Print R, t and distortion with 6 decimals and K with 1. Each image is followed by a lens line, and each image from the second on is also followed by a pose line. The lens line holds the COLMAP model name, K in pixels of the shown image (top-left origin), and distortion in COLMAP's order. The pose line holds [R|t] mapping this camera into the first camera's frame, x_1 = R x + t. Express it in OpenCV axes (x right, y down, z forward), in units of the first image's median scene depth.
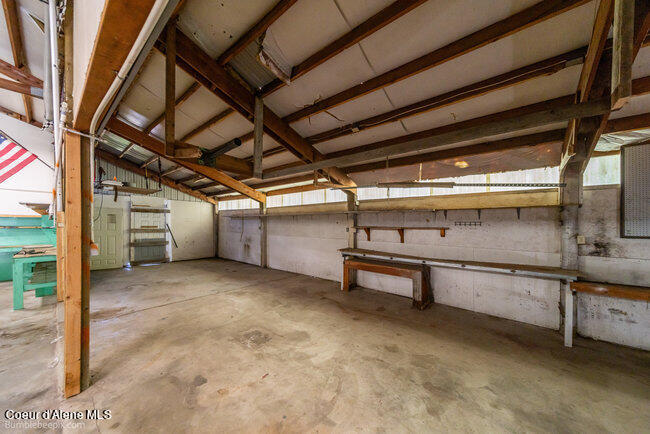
lens RADIAL K [[226.1, 0, 323.6], [0, 226.1, 221.5], [0, 0, 1]] dist [0.000180, -0.000026]
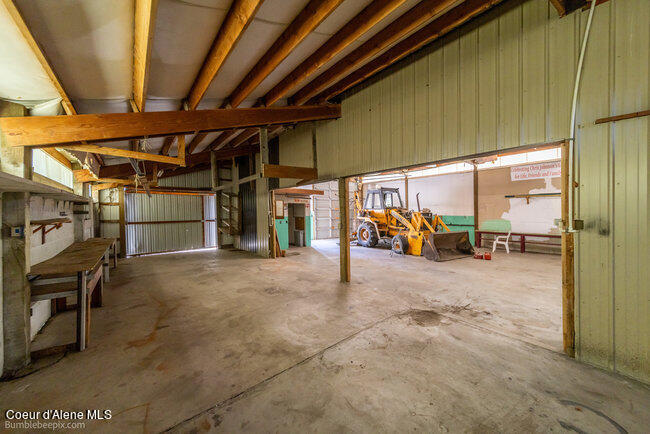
lens RADIAL K [[226.1, 0, 323.6], [0, 226.1, 221.5], [0, 0, 1]] dist [0.000180, -0.000026]
pose [[-0.982759, -0.018564, 0.183956, -0.673614], [-0.012417, 0.999327, 0.034515, -0.000947], [-0.184473, 0.031636, -0.982328, 1.793978]]
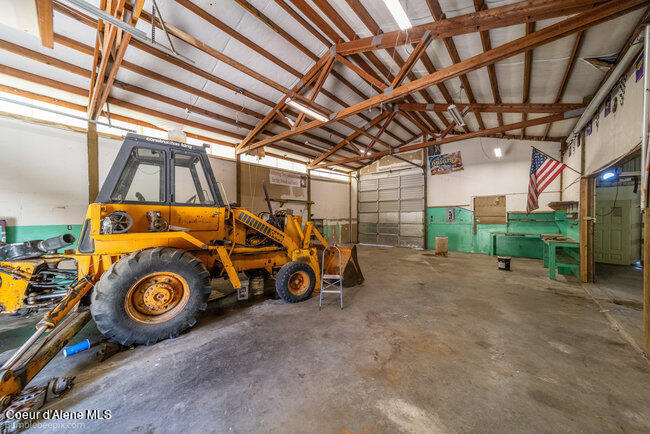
lens RADIAL K [[226.1, 0, 323.6], [0, 226.1, 221.5], [0, 0, 1]] dist [0.000180, -0.000026]
pose [[-0.027014, 0.005381, -0.999621, 0.065712], [0.017797, 0.999830, 0.004901, 0.005546], [0.999477, -0.017658, -0.027105, -0.407117]]
